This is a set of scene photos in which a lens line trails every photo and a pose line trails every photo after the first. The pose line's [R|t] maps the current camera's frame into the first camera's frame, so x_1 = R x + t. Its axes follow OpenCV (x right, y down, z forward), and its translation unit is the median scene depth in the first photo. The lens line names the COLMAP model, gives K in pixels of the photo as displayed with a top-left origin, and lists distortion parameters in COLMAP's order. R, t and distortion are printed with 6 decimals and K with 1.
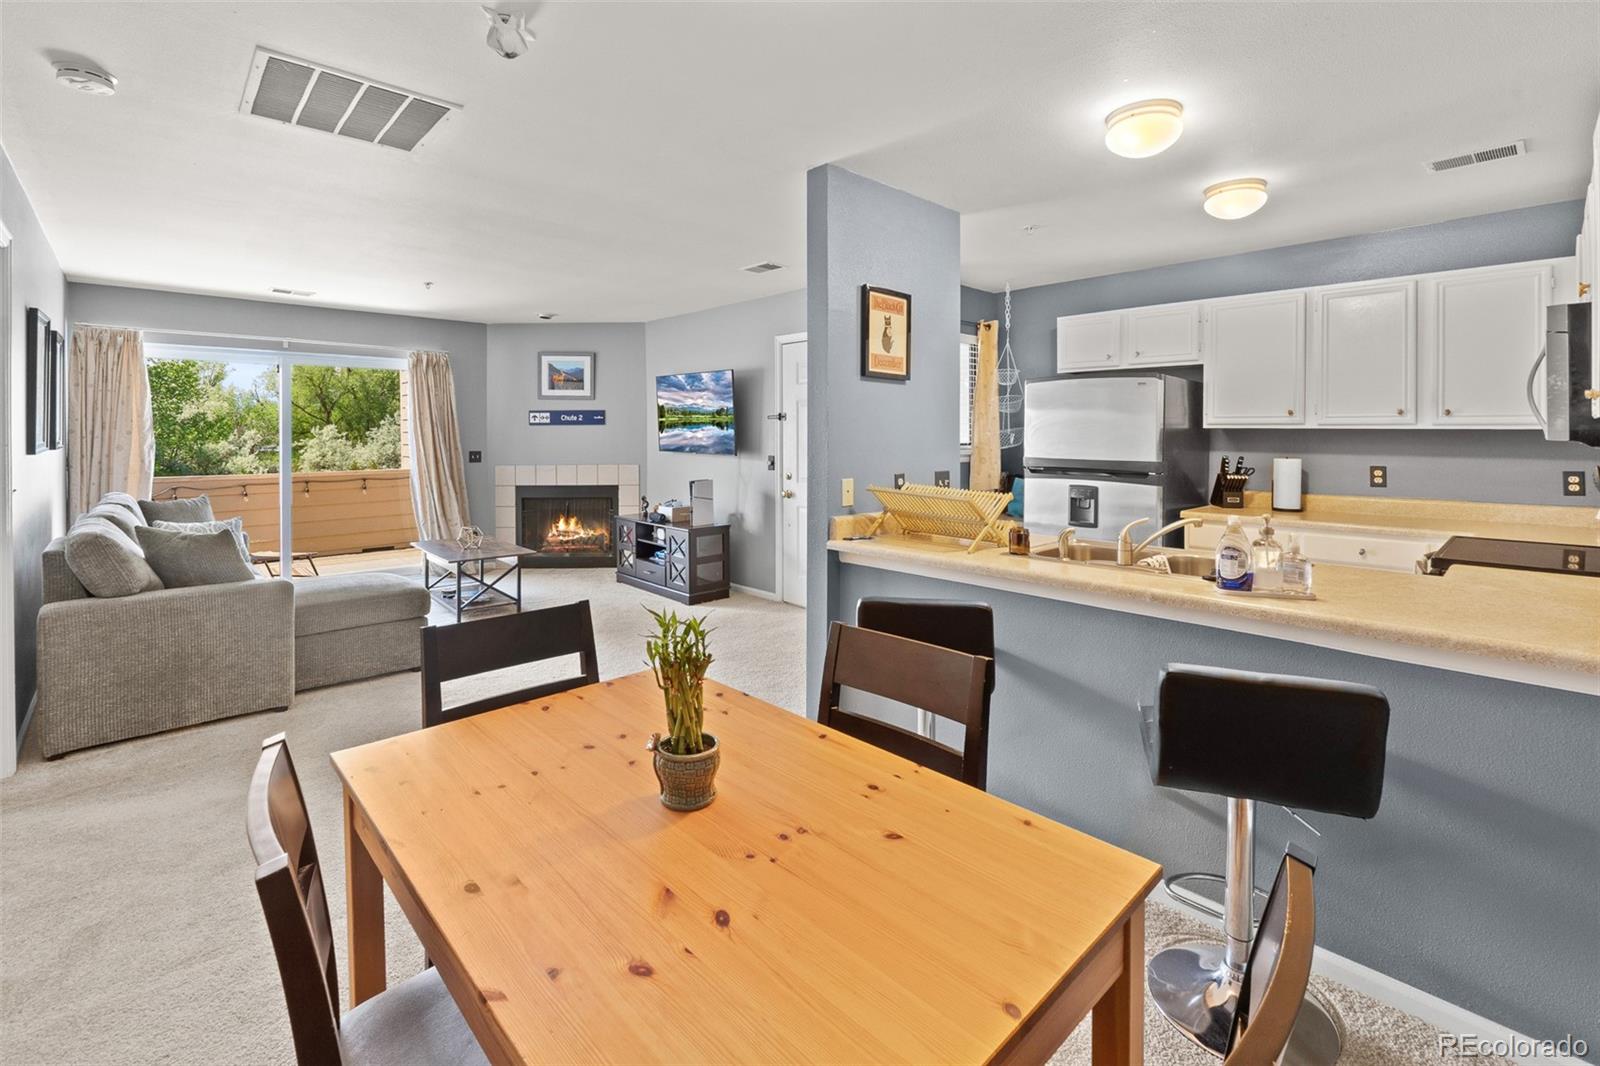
lens RADIAL K [[700.1, 0, 816.7], [0, 700.1, 450.9], [0, 0, 1]] dist [-0.008214, 0.000140]
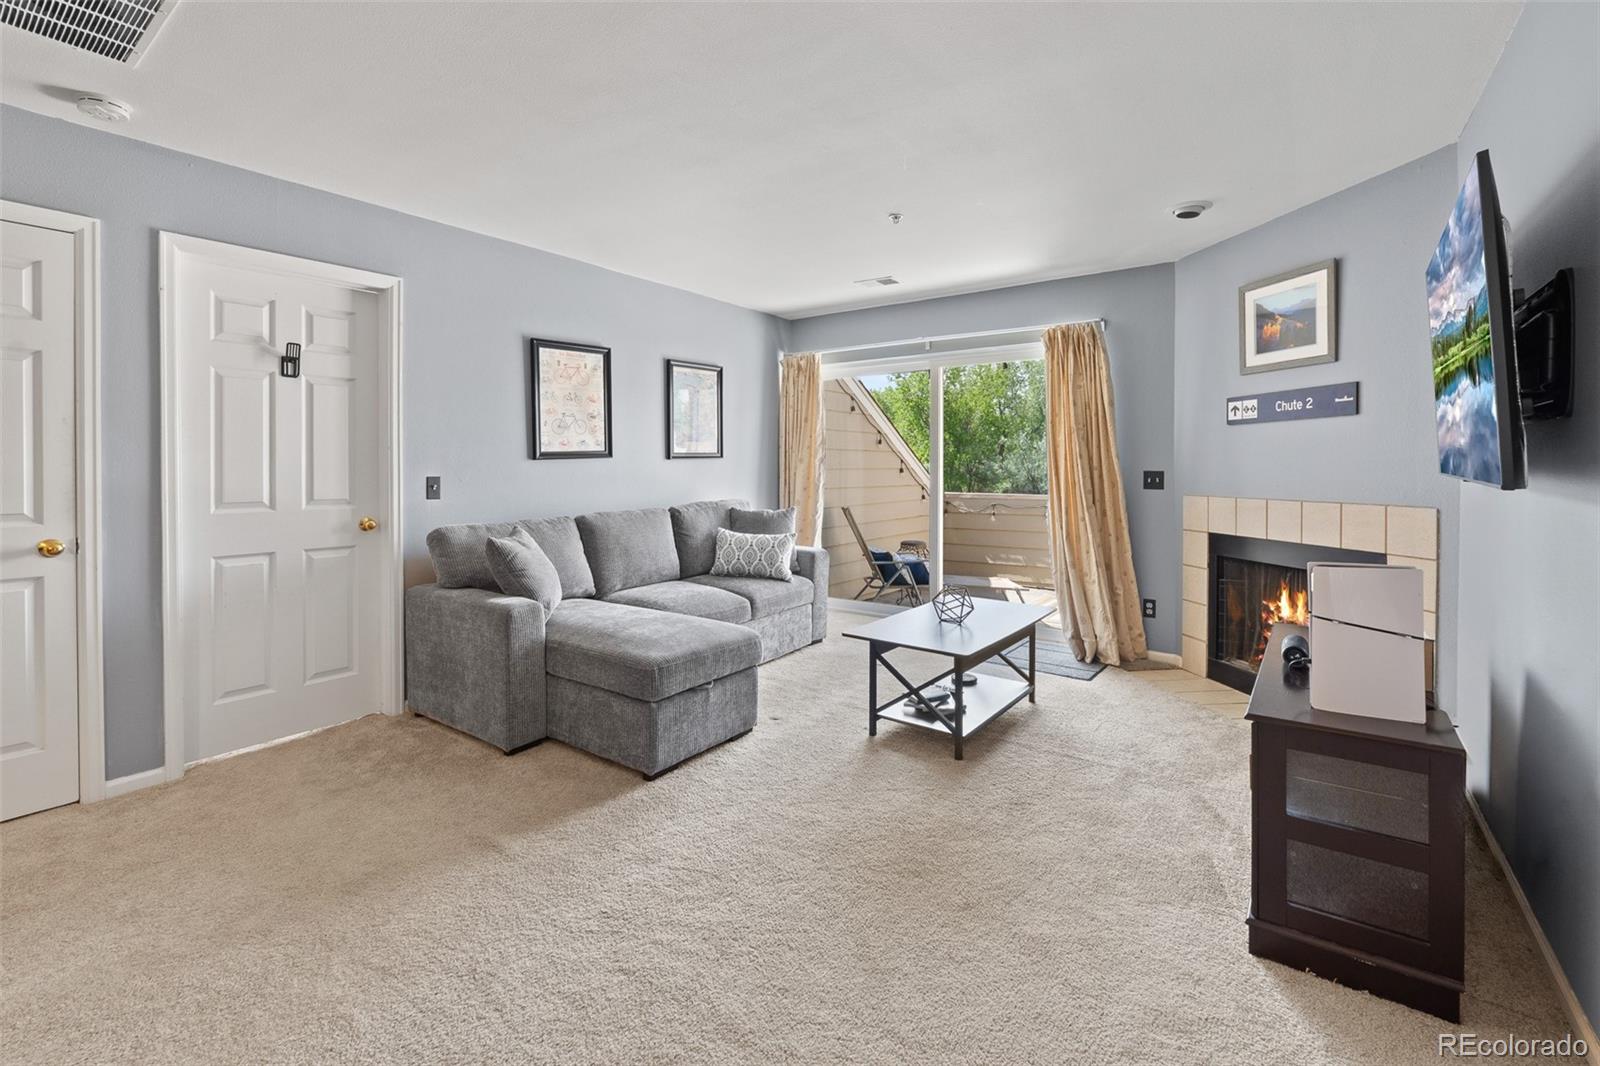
lens RADIAL K [[694.2, 0, 806.4], [0, 694.2, 471.9], [0, 0, 1]] dist [-0.004550, -0.000350]
pose [[0.167138, 0.009759, -0.985885, 0.073177], [-0.020995, 0.999759, 0.006337, 0.003829], [0.985710, 0.019640, 0.167303, 0.588006]]
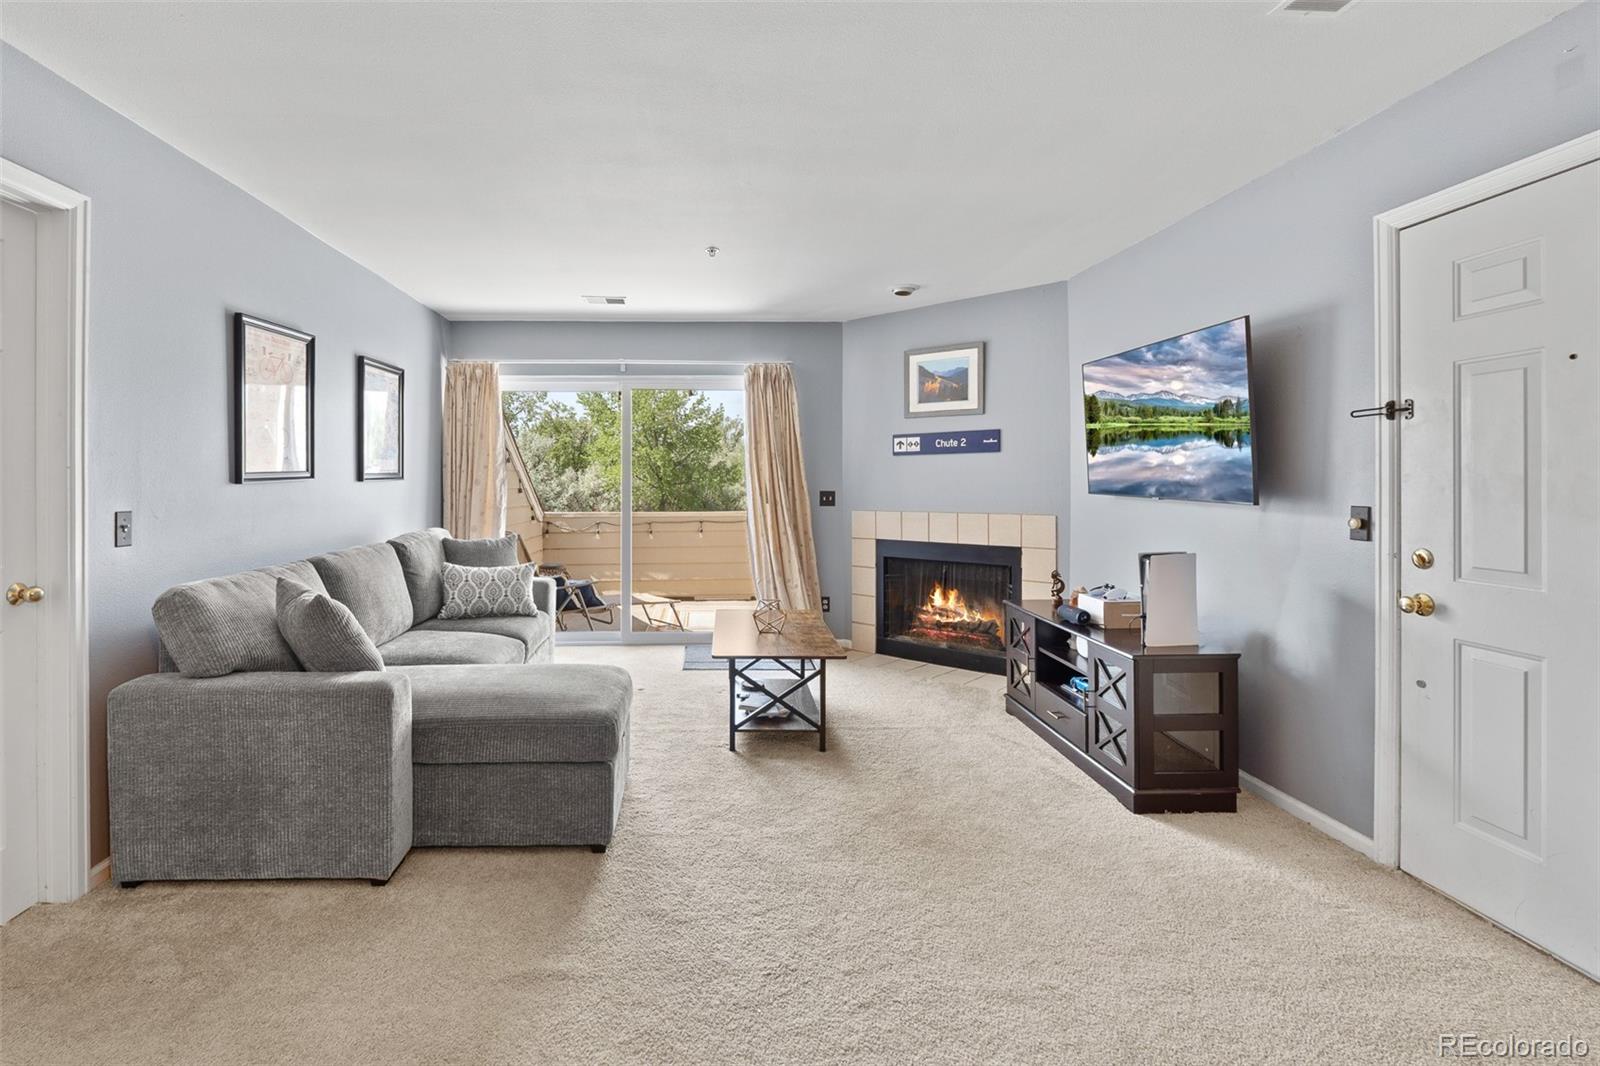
lens RADIAL K [[713.2, 0, 707.6], [0, 713.2, 481.4], [0, 0, 1]] dist [-0.006562, -0.000498]
pose [[0.721894, -0.000019, -0.692004, -0.044091], [-0.013832, 0.999800, -0.014456, 0.002962], [0.691866, 0.020007, 0.721749, 0.346386]]
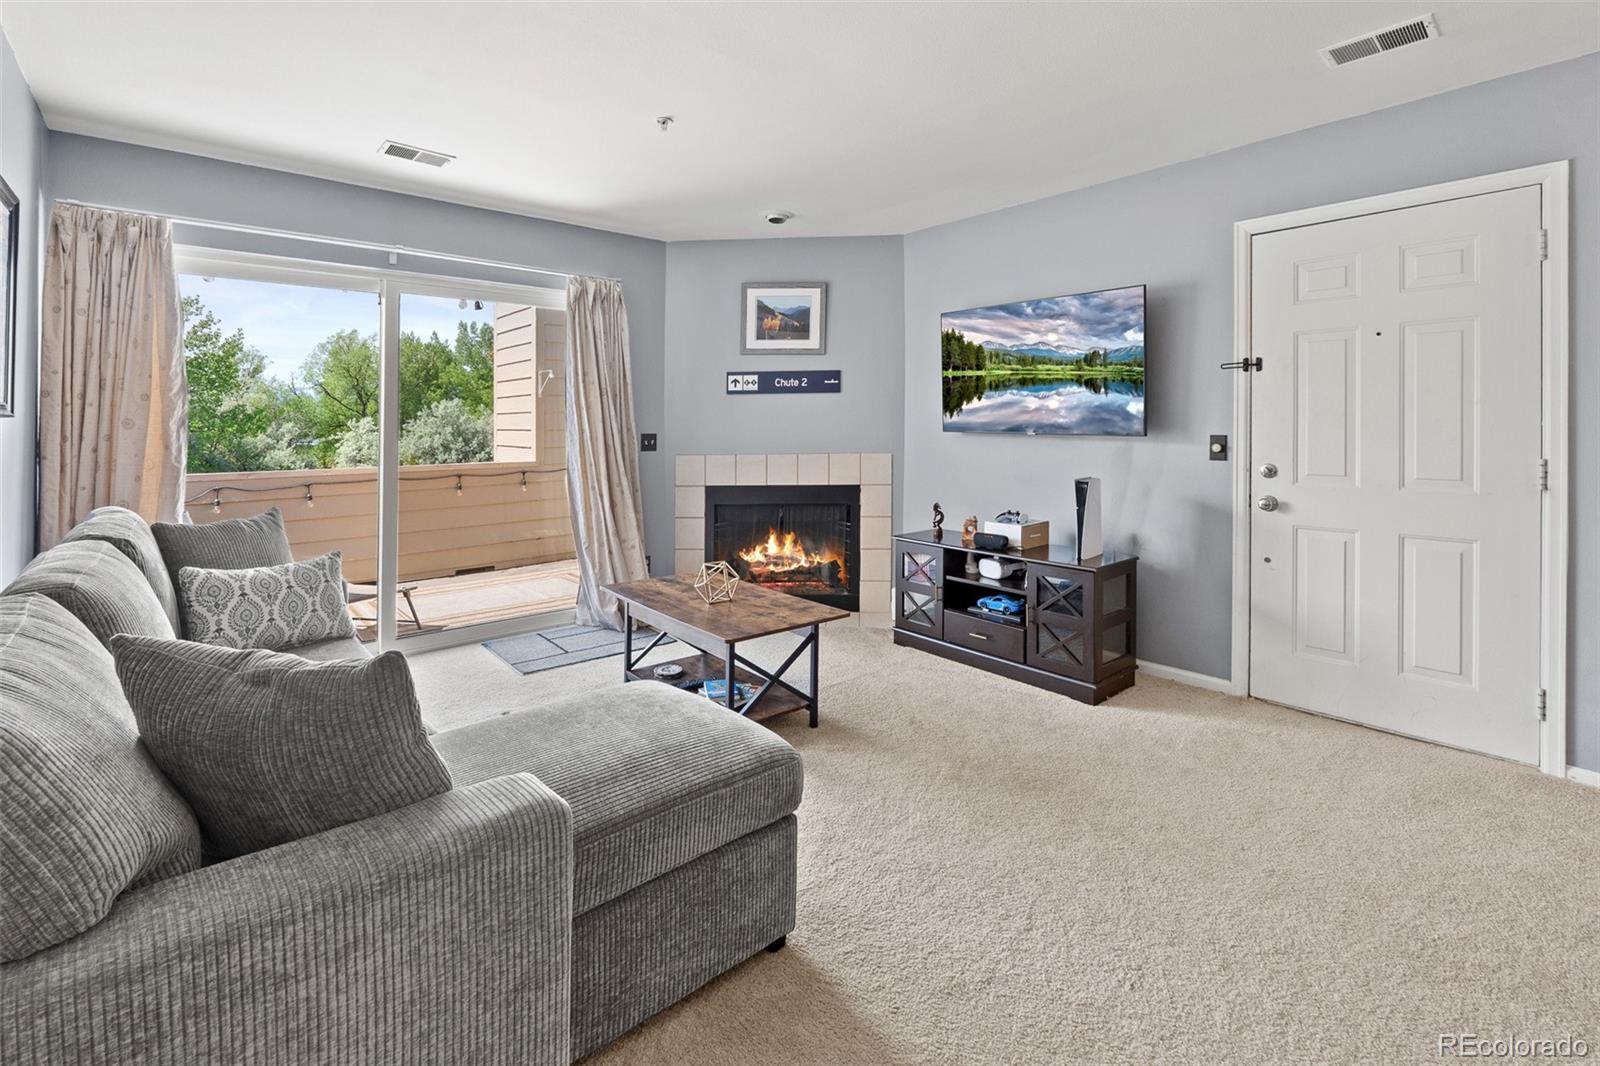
lens RADIAL K [[738.1, 0, 802.3], [0, 738.1, 423.5], [0, 0, 1]] dist [-0.005415, -0.000372]
pose [[0.997496, -0.006499, -0.070427, -0.294009], [0.004671, 0.999649, -0.026088, 0.009536], [0.070572, 0.025694, 0.997176, 0.313140]]
